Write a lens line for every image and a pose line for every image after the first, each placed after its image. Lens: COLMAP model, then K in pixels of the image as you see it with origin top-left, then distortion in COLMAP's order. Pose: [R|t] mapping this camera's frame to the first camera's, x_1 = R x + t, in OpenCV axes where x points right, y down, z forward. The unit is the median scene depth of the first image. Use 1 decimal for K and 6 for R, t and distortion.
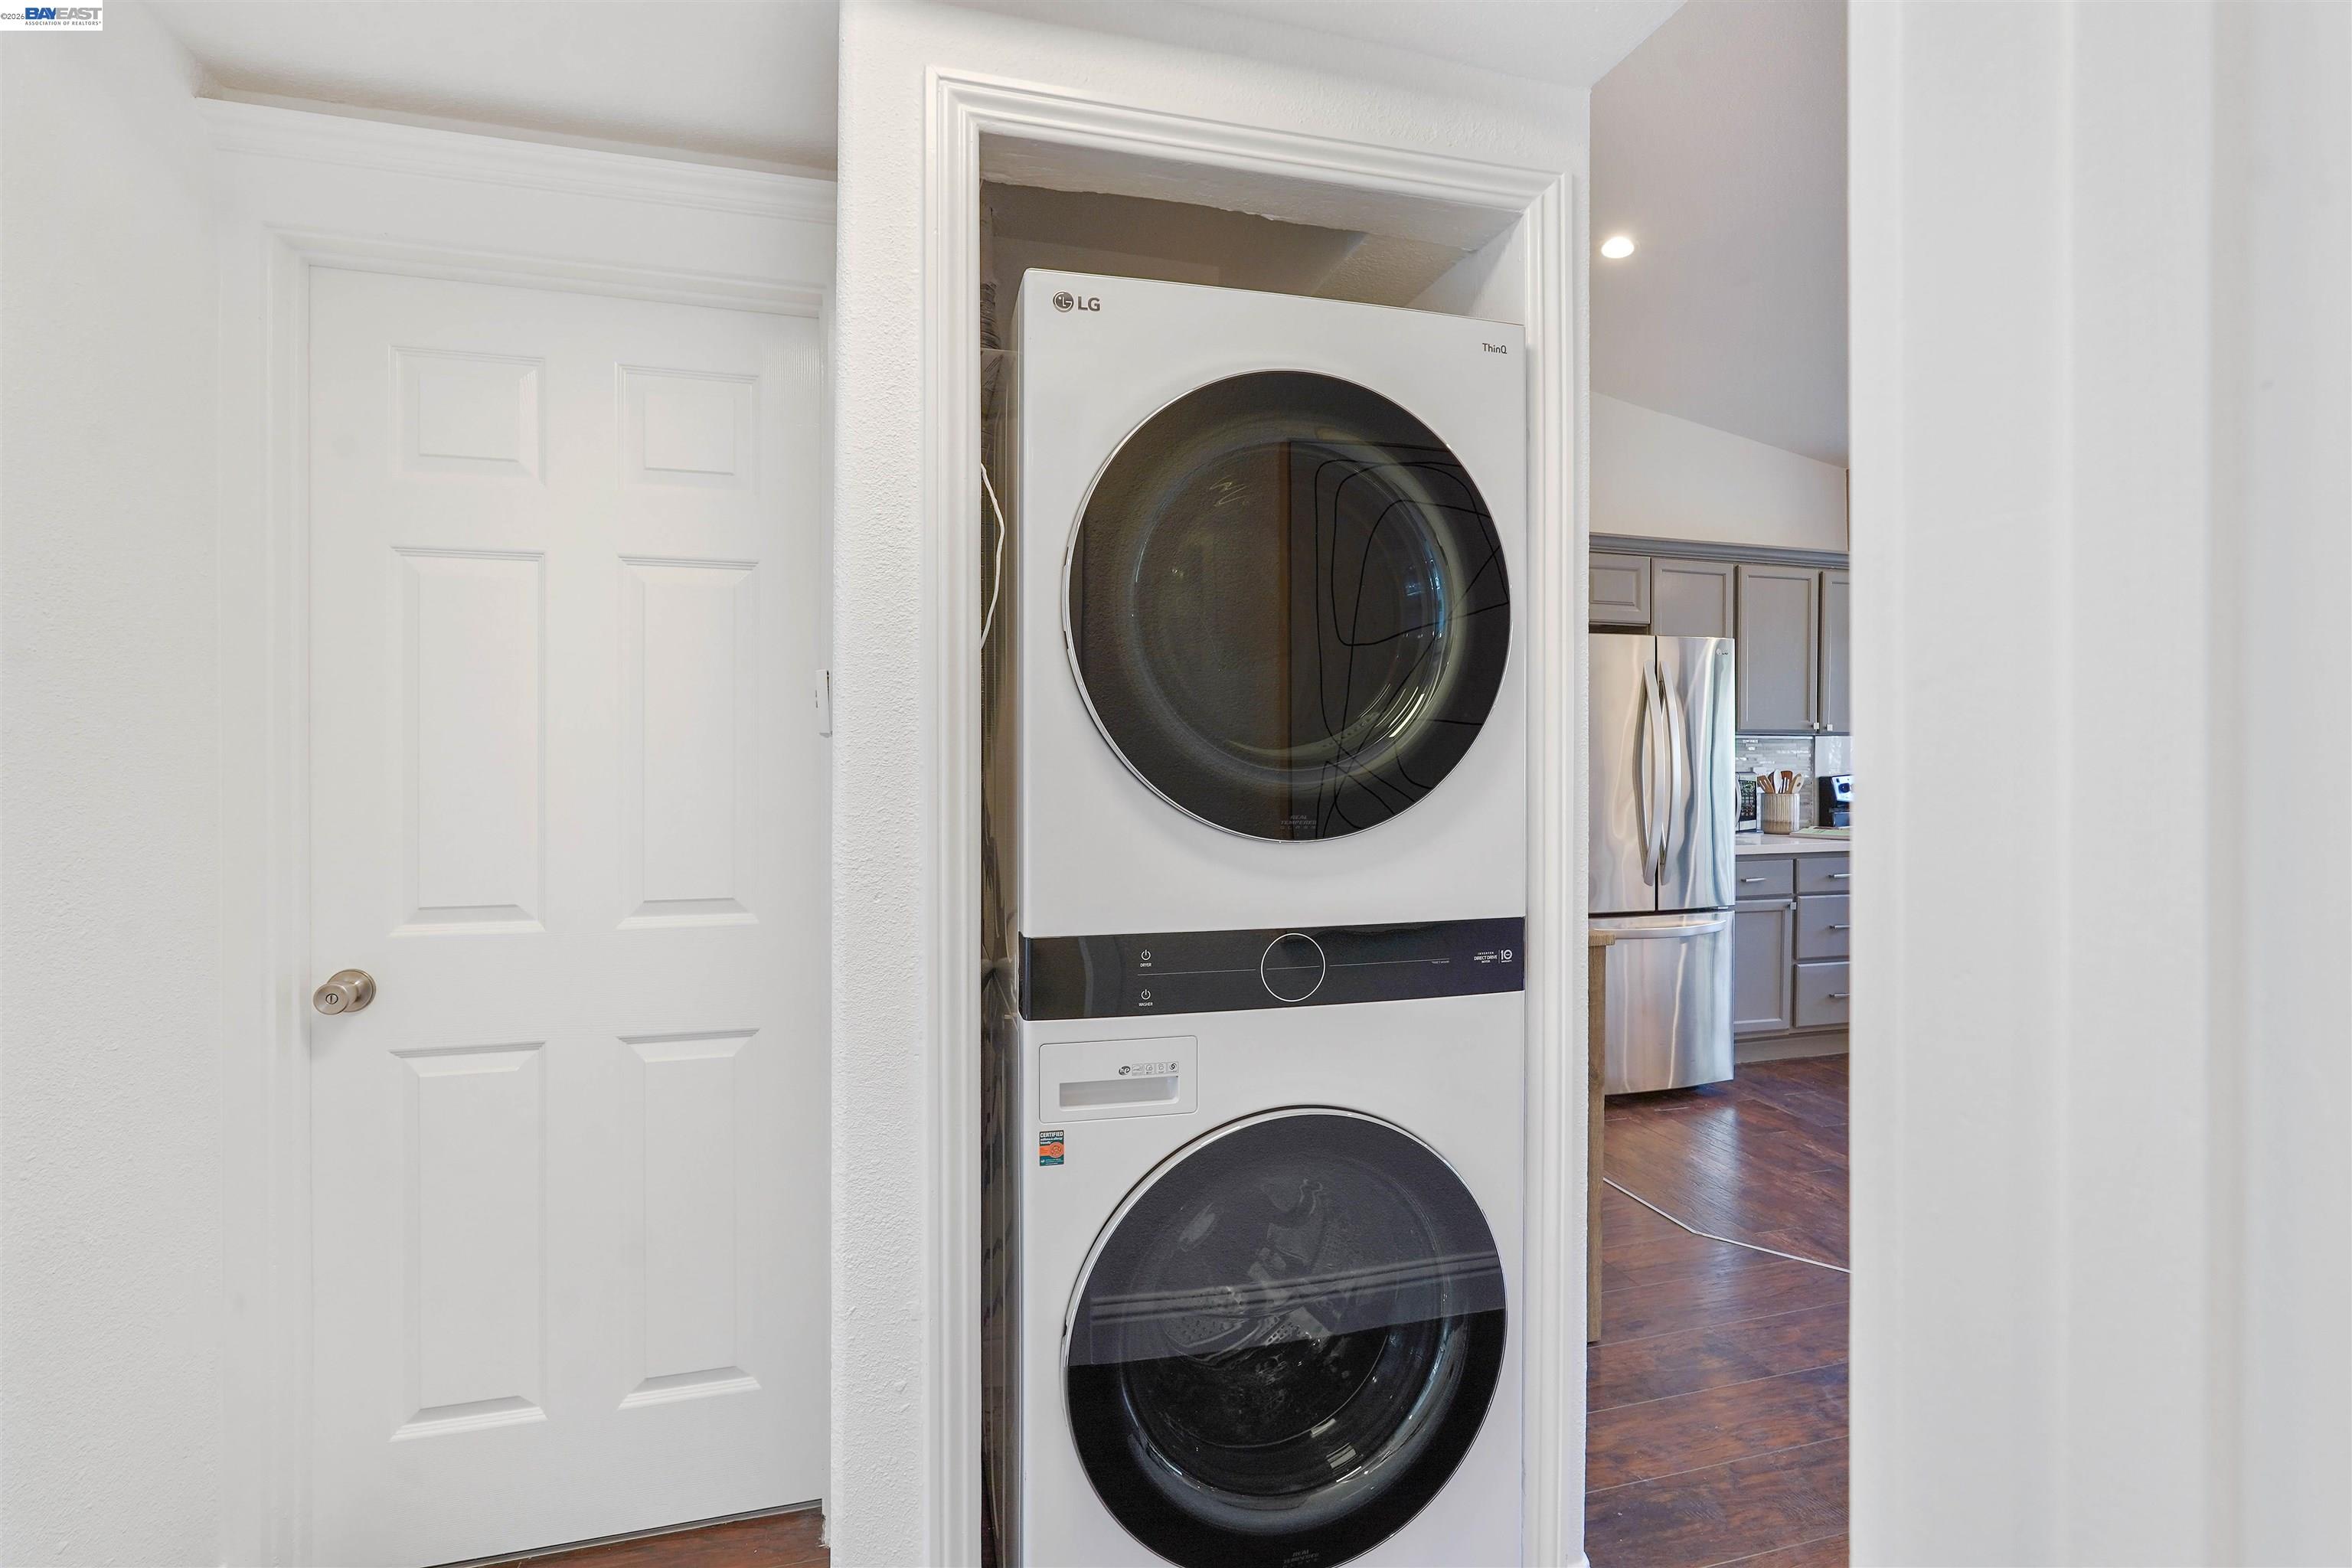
lens RADIAL K [[1049.8, 0, 1163.2], [0, 1049.8, 752.9], [0, 0, 1]] dist [-0.014867, 0.010055]
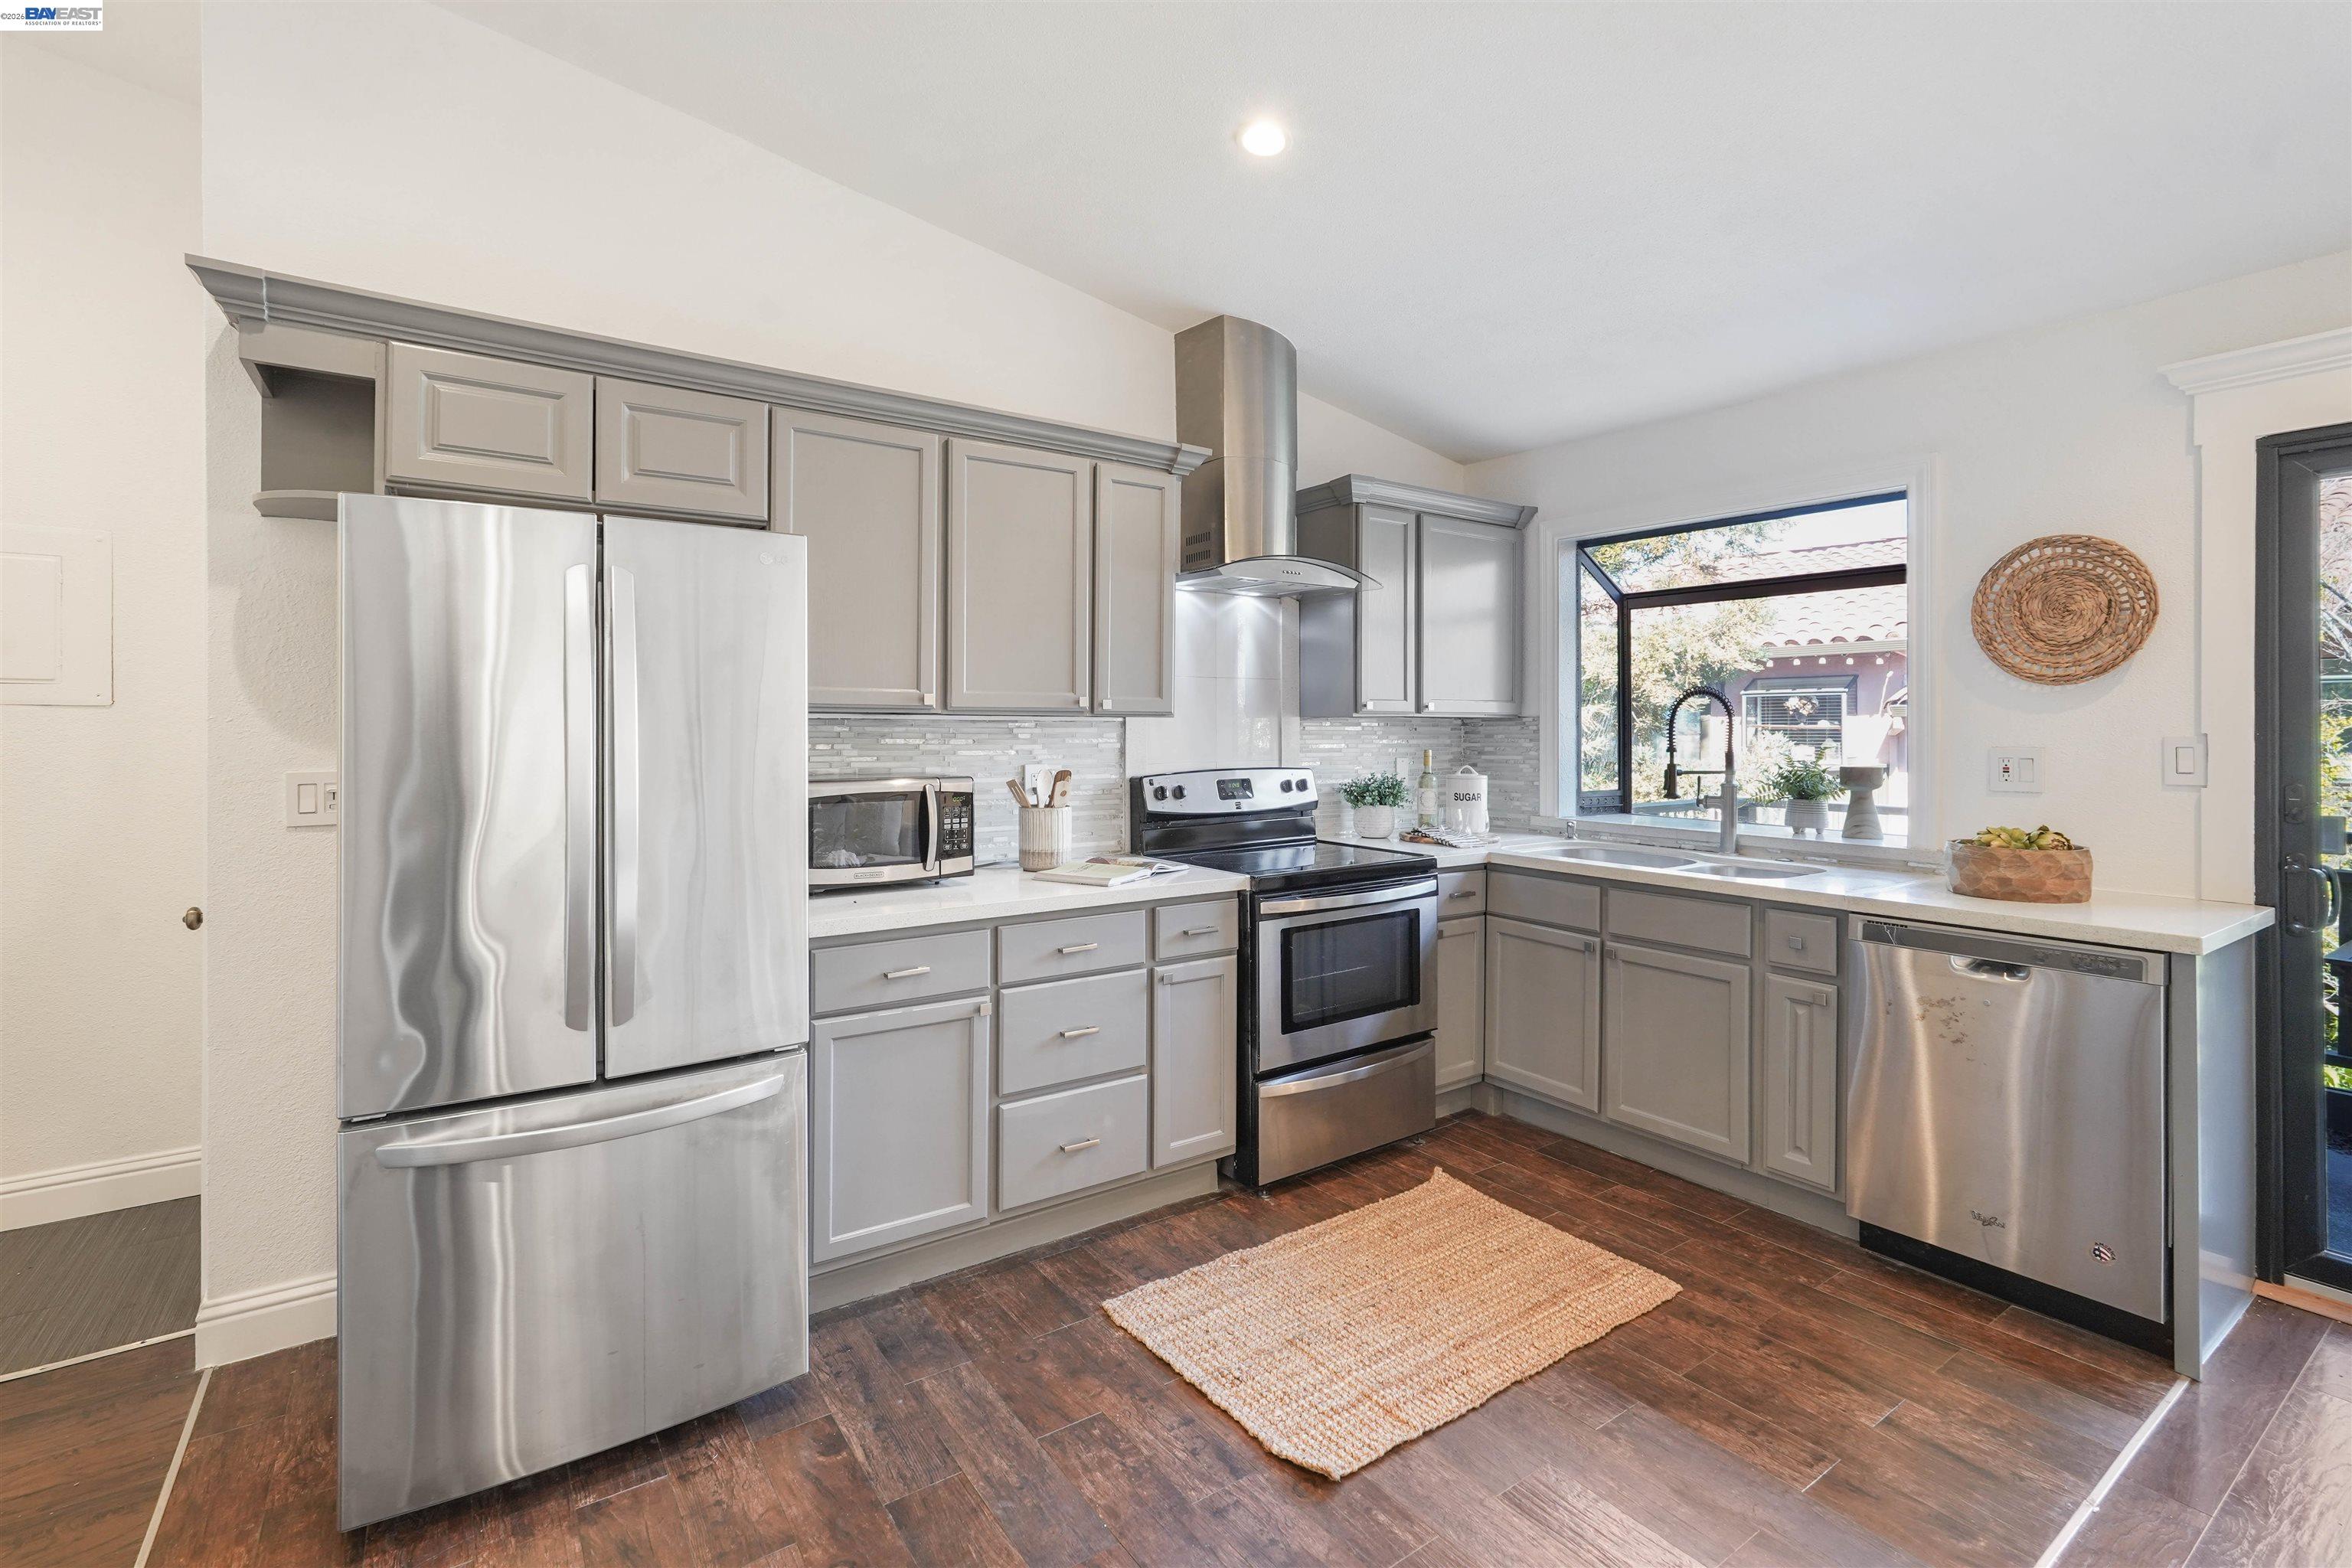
lens RADIAL K [[1035.5, 0, 1126.1], [0, 1035.5, 721.3], [0, 0, 1]] dist [-0.002738, -0.000541]
pose [[0.956909, 0.001231, 0.290384, 0.504249], [0.000337, 0.999986, -0.005350, -0.011621], [-0.290386, 0.005217, 0.956895, 0.417436]]
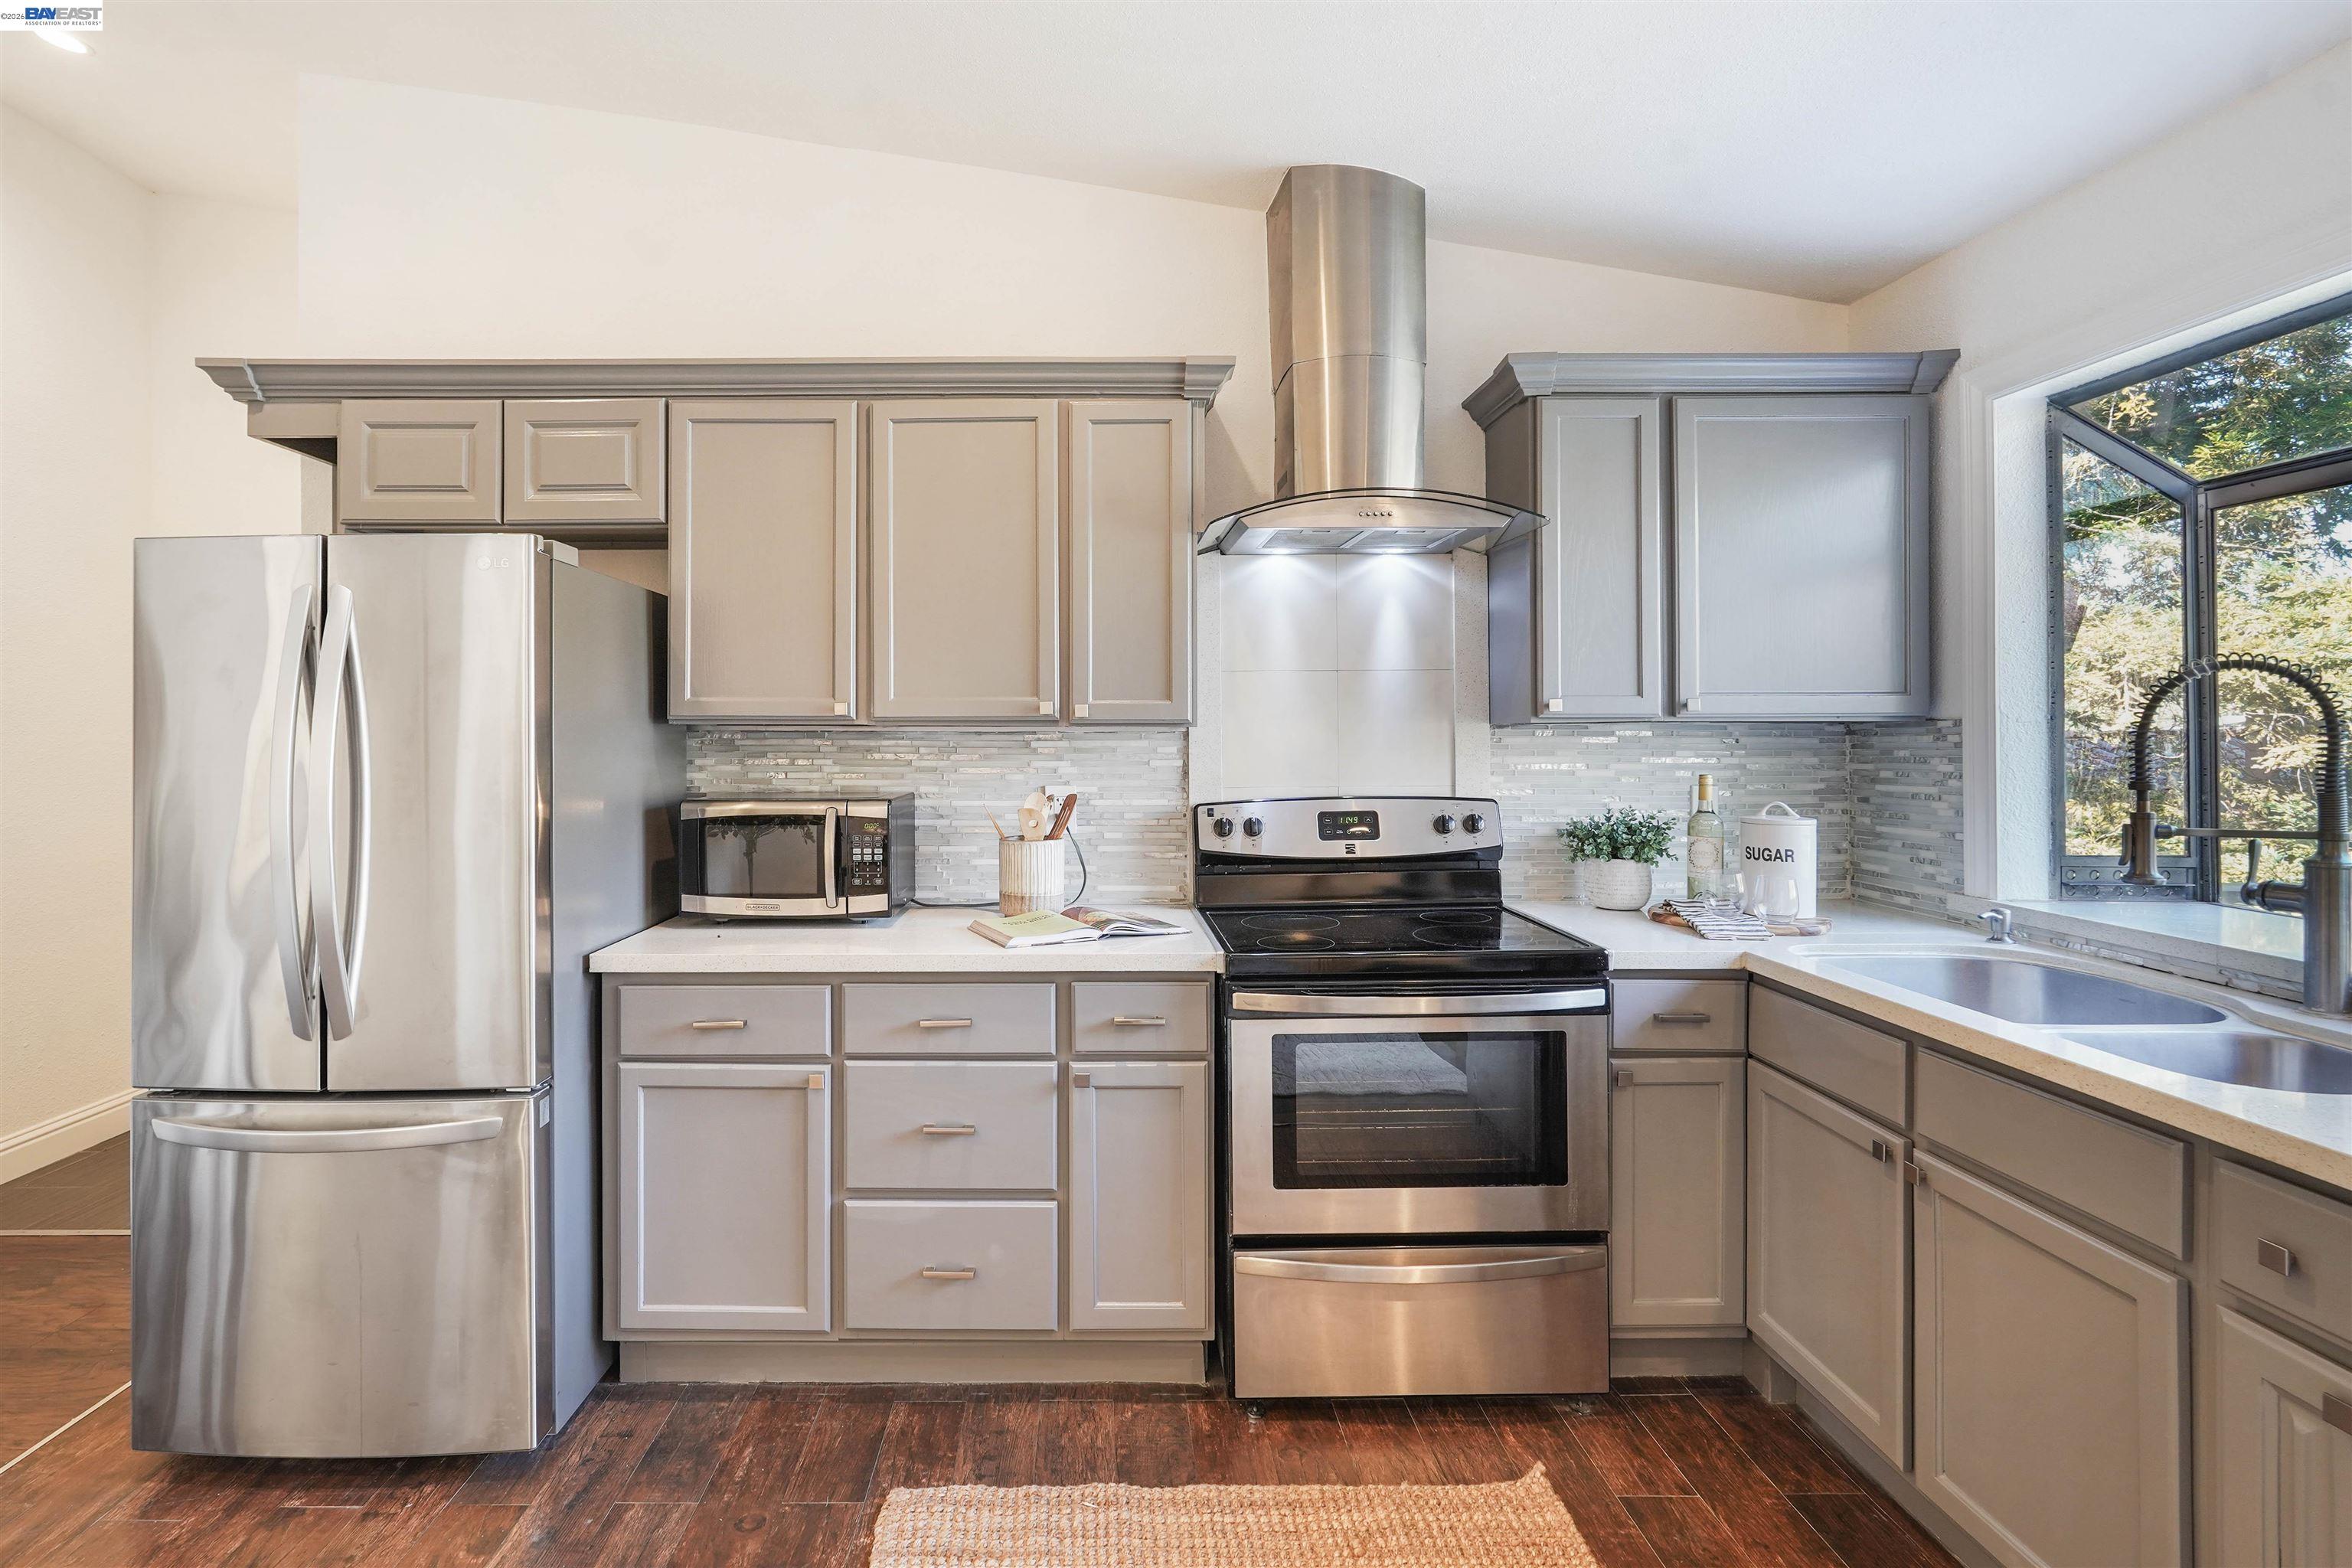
lens RADIAL K [[1079.4, 0, 1090.3], [0, 1079.4, 731.8], [0, 0, 1]] dist [-0.003654, 0.000576]
pose [[0.958610, -0.004416, -0.284687, 0.859945], [0.003481, 0.999987, -0.003787, -0.013736], [0.284700, 0.002640, 0.958613, 0.549479]]
